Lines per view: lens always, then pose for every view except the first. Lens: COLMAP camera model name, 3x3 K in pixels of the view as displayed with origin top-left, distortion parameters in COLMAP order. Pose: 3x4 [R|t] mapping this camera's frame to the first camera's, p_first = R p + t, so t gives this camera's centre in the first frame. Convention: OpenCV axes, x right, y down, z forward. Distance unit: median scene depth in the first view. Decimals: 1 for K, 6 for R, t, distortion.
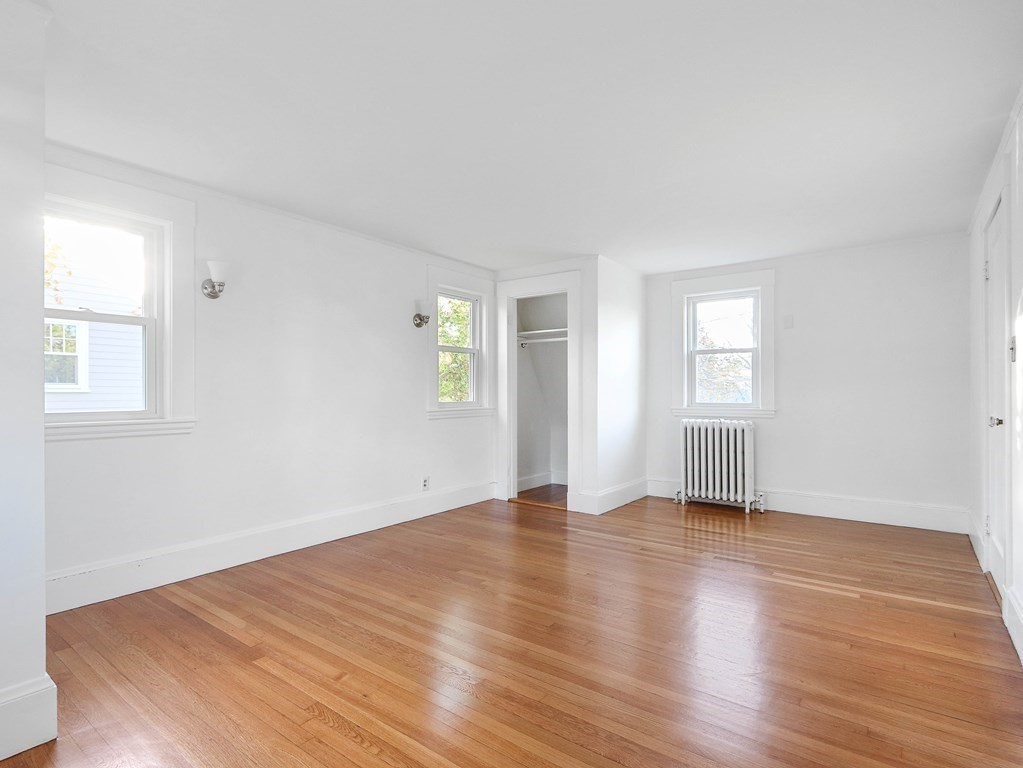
lens RADIAL K [[528.3, 0, 505.6], [0, 528.3, 388.5], [0, 0, 1]] dist [0.006625, -0.001762]
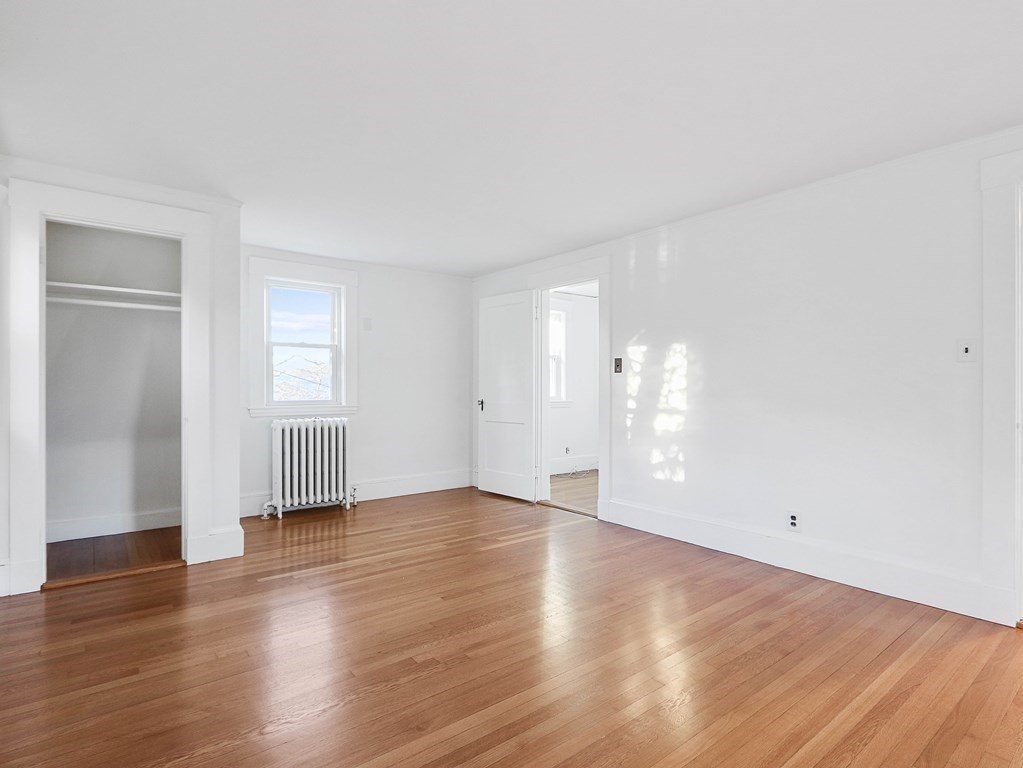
lens RADIAL K [[528.3, 0, 509.4], [0, 528.3, 386.6], [0, 0, 1]] dist [0.006625, -0.001762]
pose [[0.270216, 0.004326, 0.962790, -0.424820], [-0.004064, 0.999986, -0.003353, 0.004404], [-0.962791, -0.003007, 0.270230, 0.431147]]
